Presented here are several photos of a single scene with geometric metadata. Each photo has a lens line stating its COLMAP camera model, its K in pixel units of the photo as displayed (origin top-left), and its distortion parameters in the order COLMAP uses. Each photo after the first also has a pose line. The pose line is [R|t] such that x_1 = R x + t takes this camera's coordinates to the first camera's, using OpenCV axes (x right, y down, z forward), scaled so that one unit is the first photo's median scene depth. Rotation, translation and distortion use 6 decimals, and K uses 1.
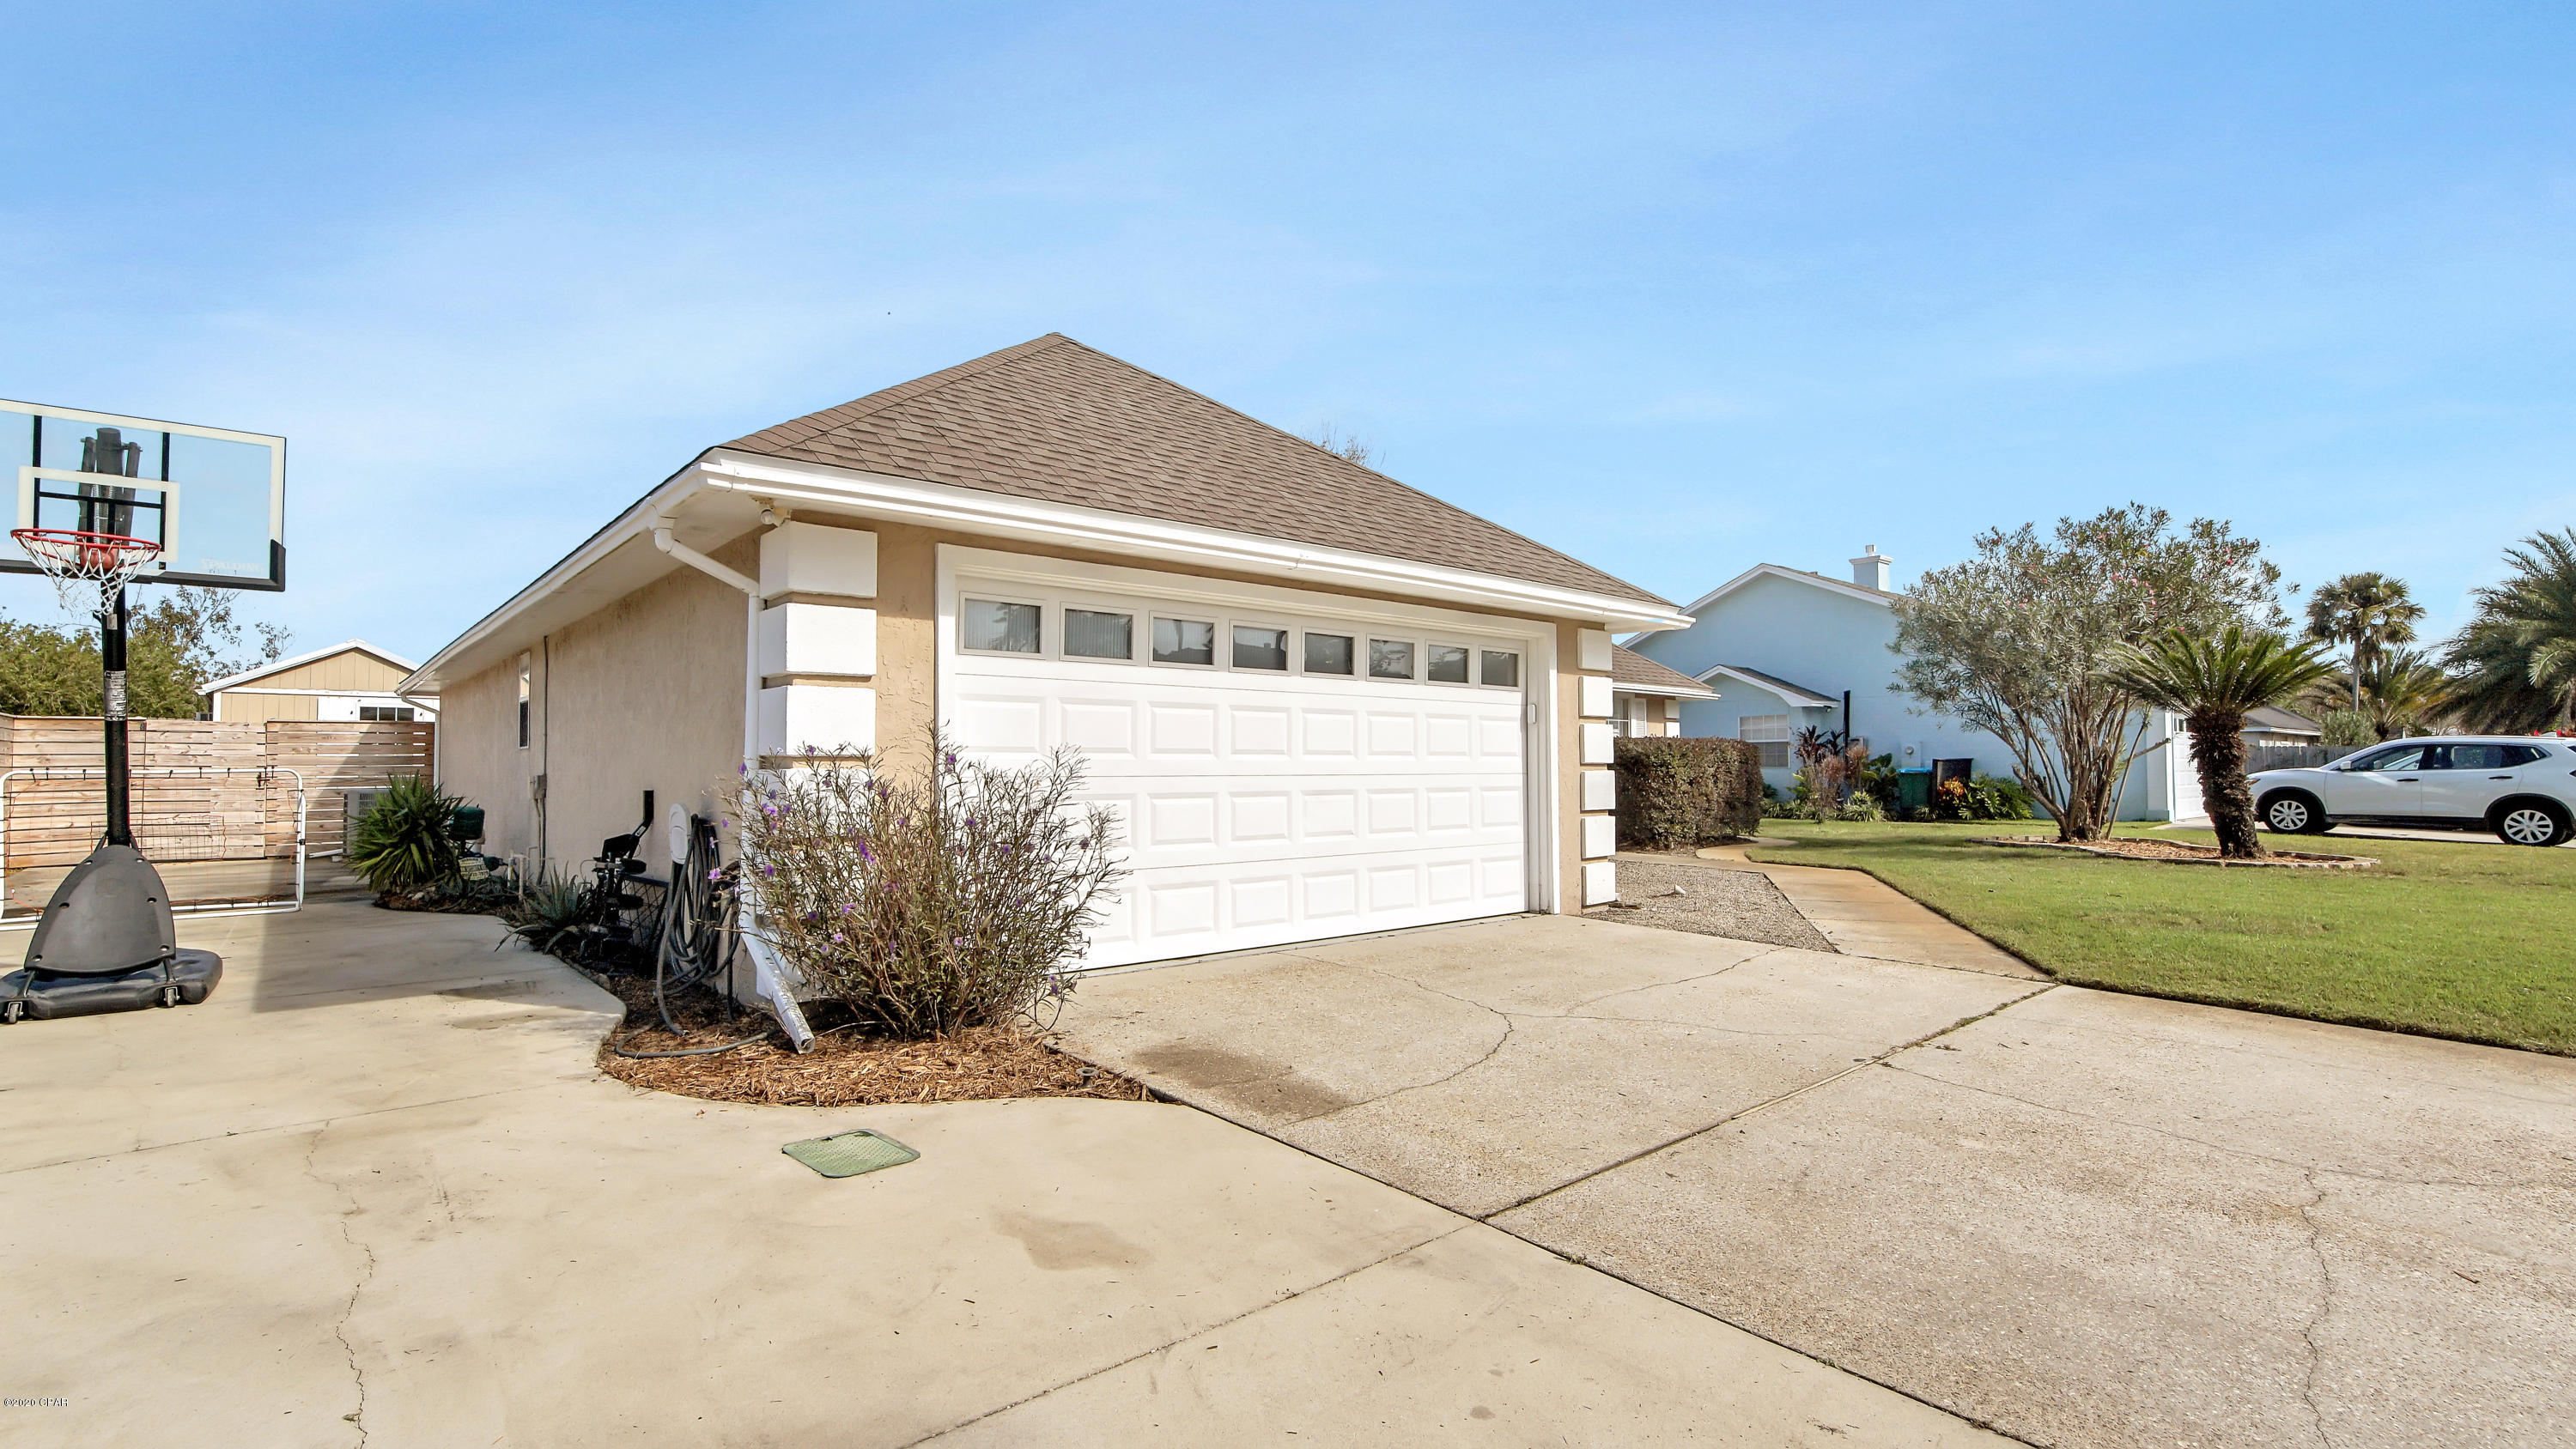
lens RADIAL K [[1153.0, 0, 1288.0], [0, 1153.0, 724.5], [0, 0, 1]] dist [-0.004246, -0.000627]
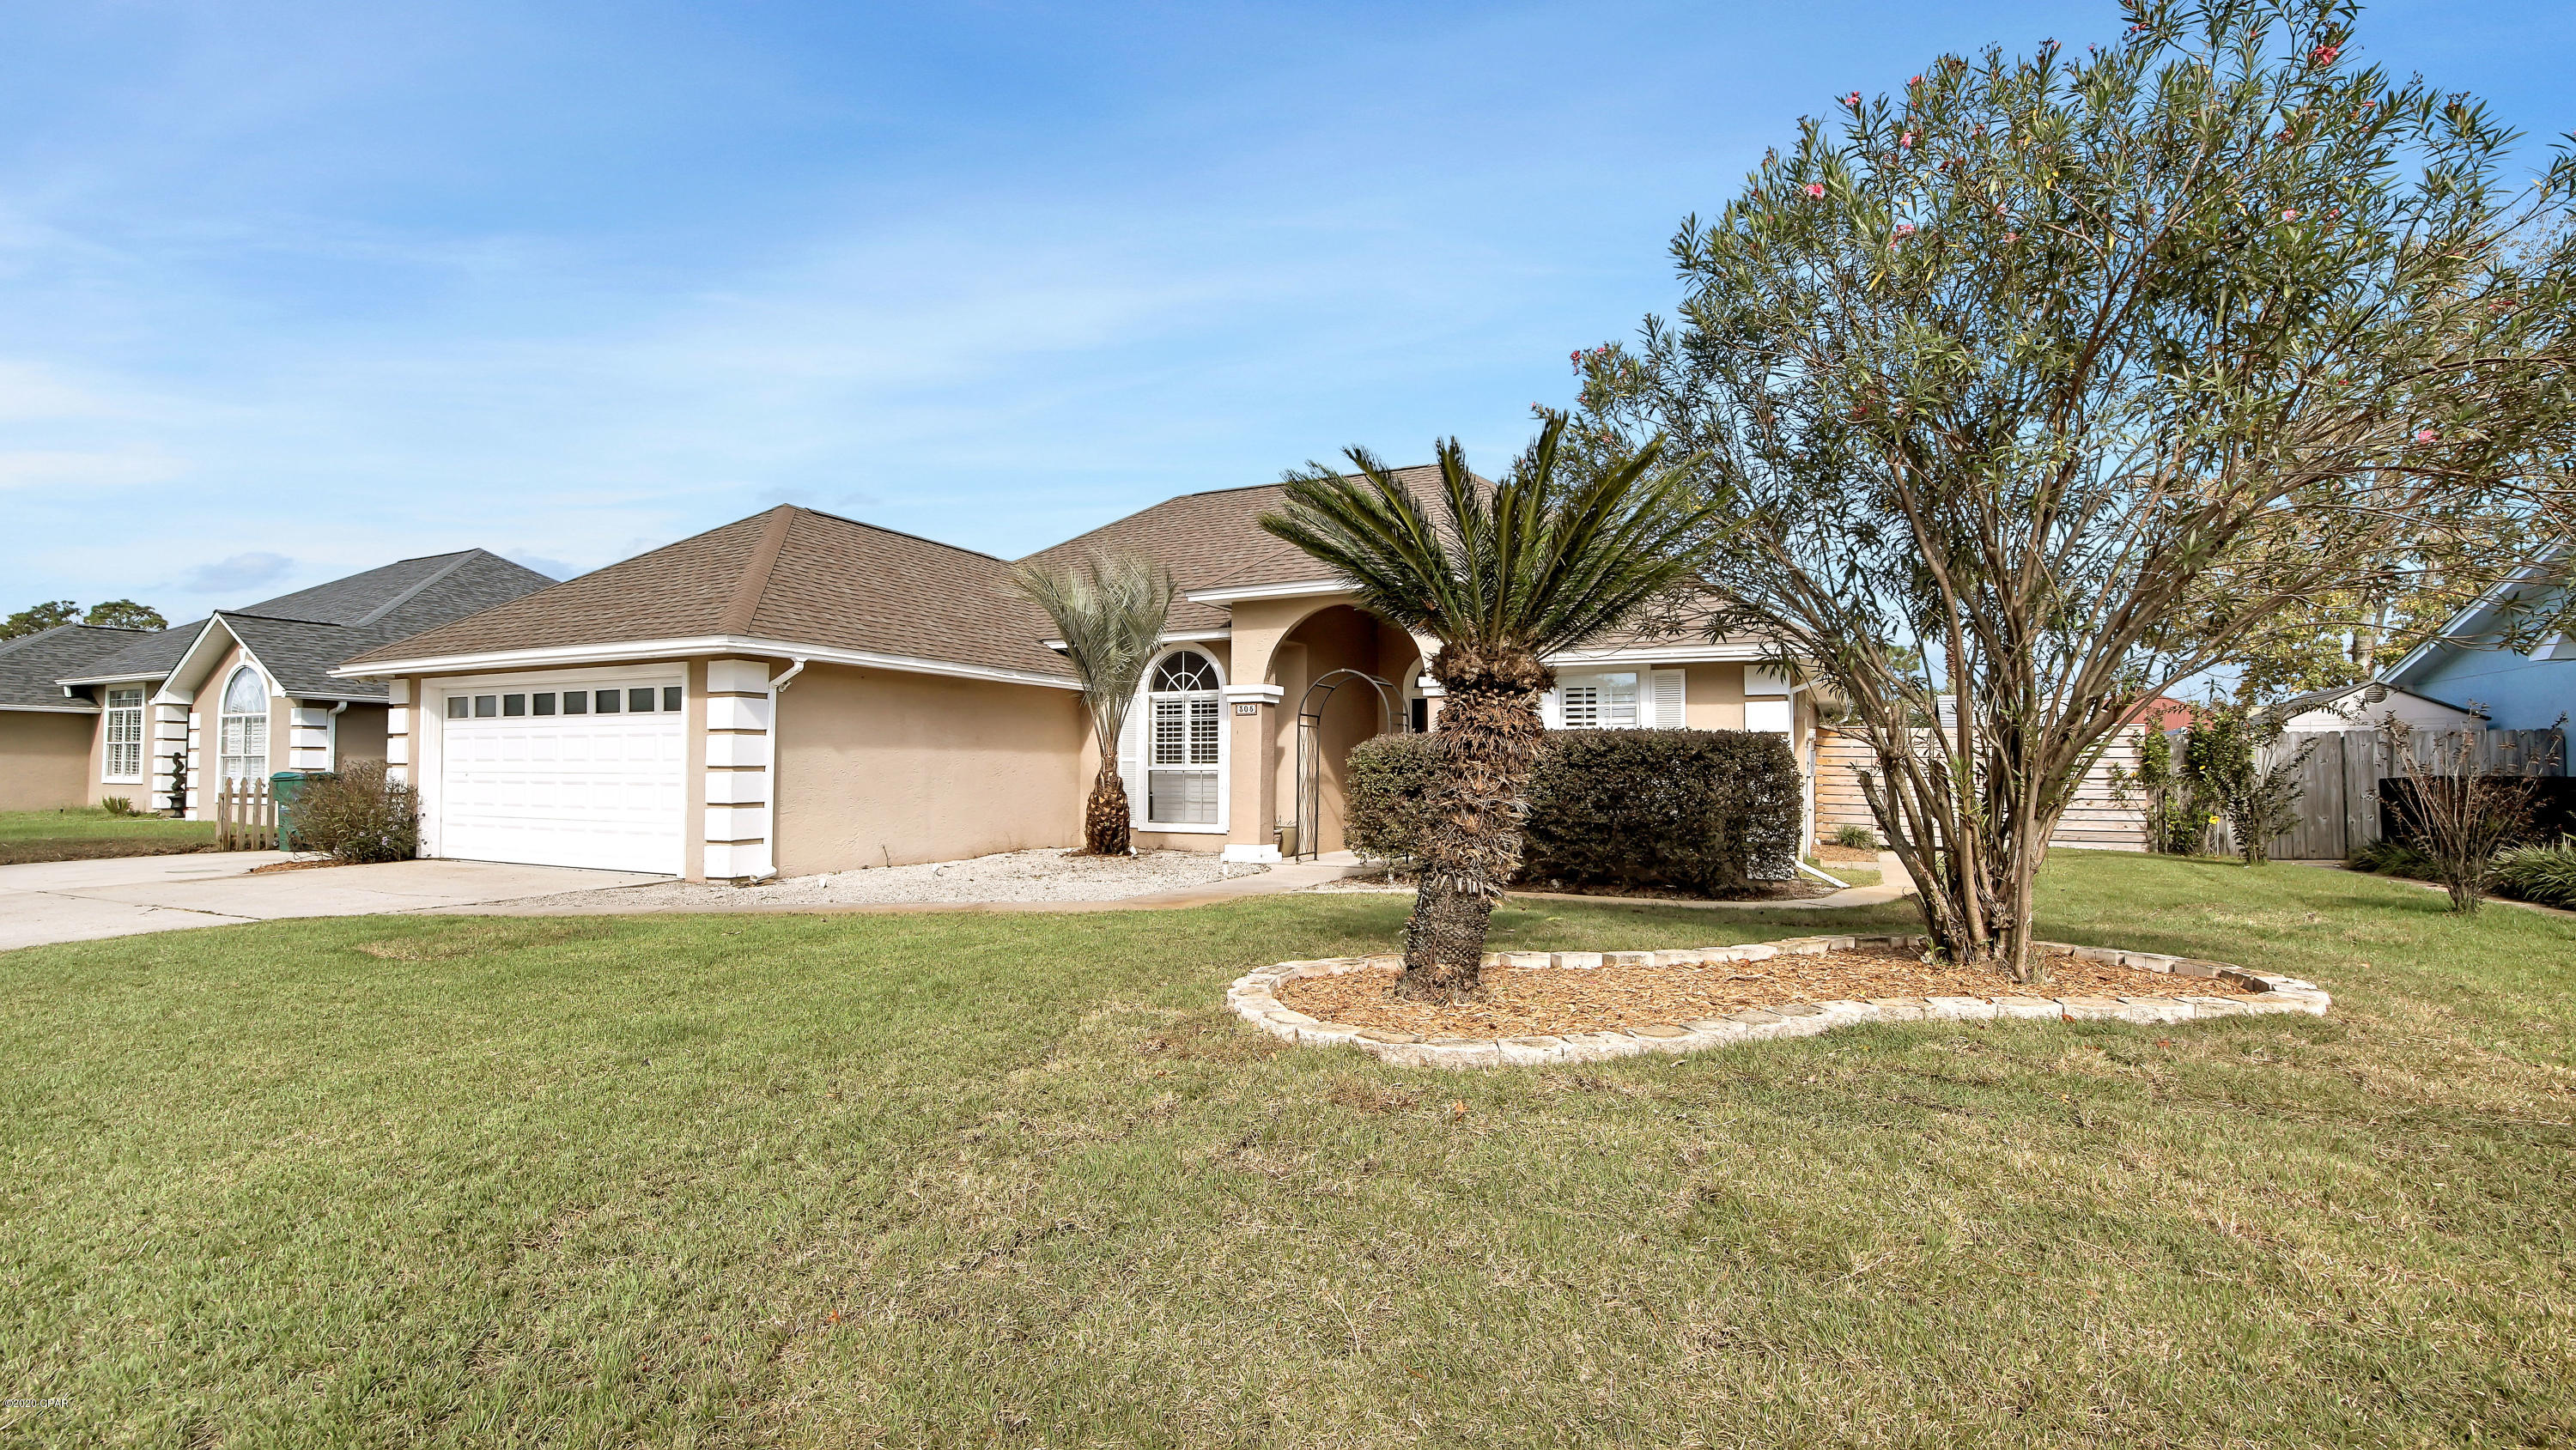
lens RADIAL K [[1153.0, 0, 1288.0], [0, 1153.0, 725.0], [0, 0, 1]] dist [-0.004246, -0.000627]
pose [[0.375060, -0.034131, -0.926372, 1.867138], [0.029645, 0.999252, -0.024813, 0.042503], [0.926526, -0.018156, 0.375792, 1.237158]]
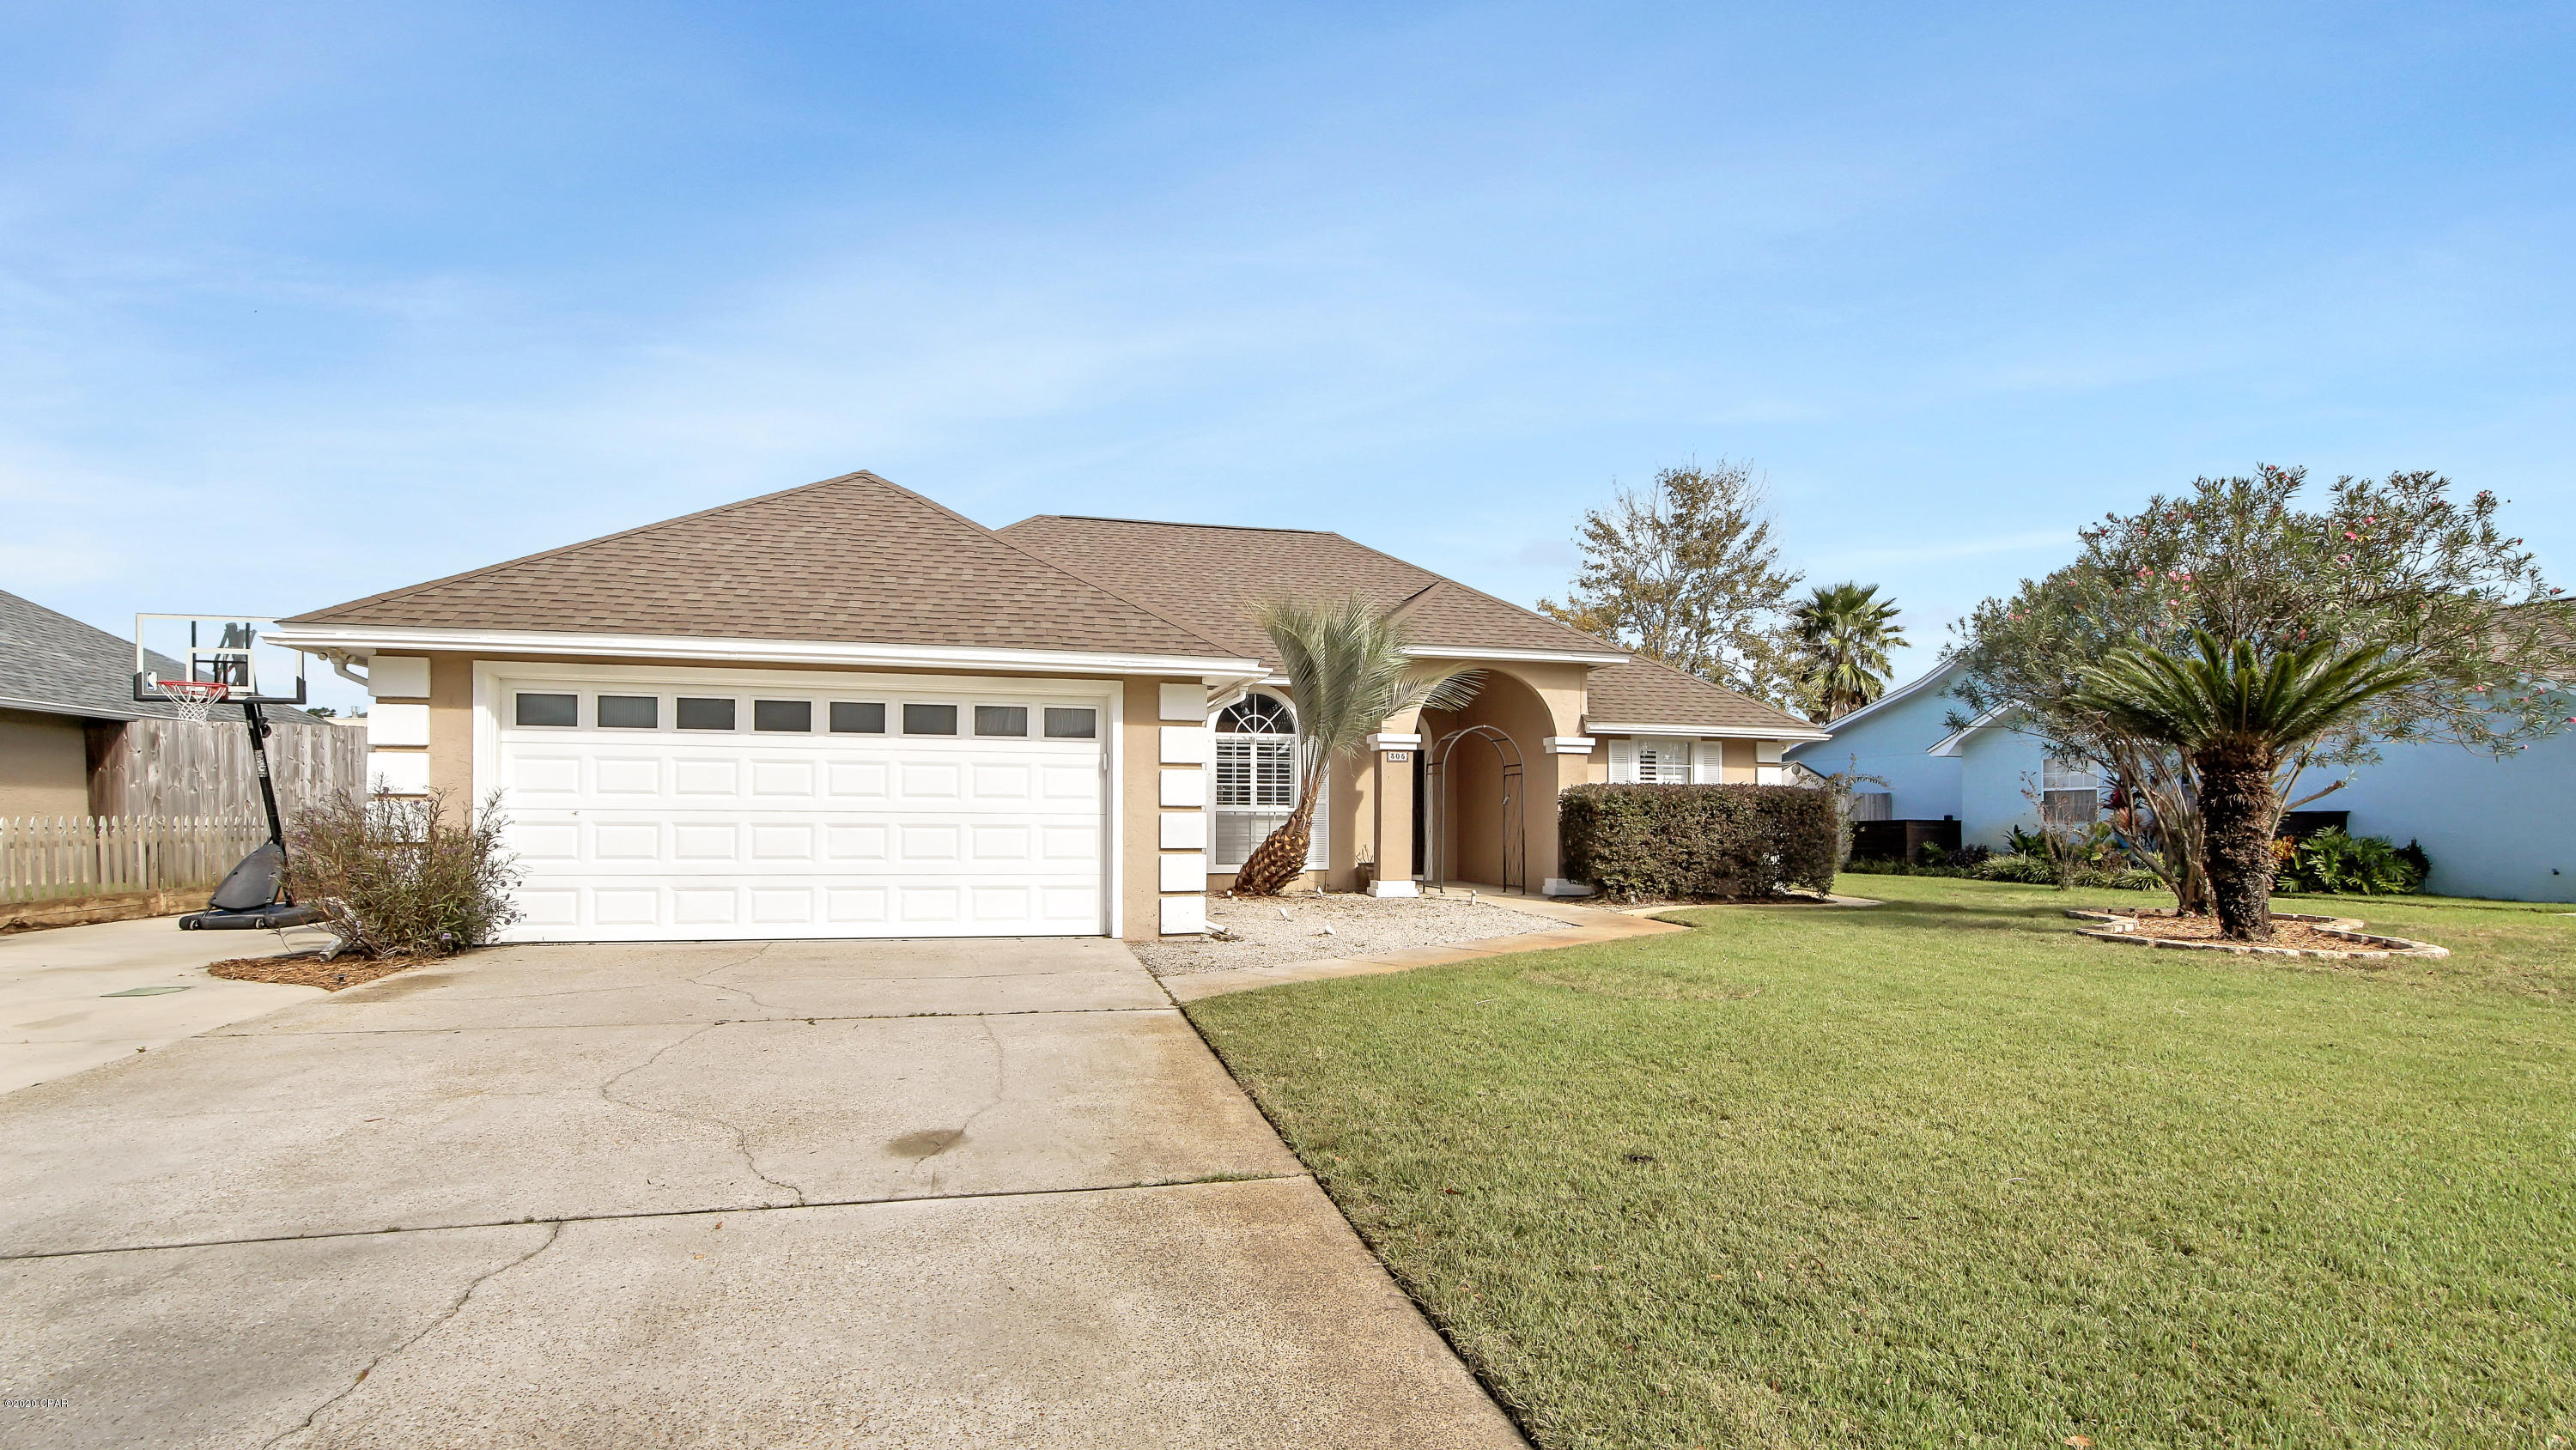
lens RADIAL K [[1194.7, 0, 1288.0], [0, 1194.7, 725.0], [0, 0, 1]] dist [-0.004797, -0.000186]
pose [[0.888123, -0.027912, -0.458757, 0.987561], [0.008155, 0.998954, -0.044992, 0.009826], [0.459533, 0.036217, 0.887422, 0.038585]]
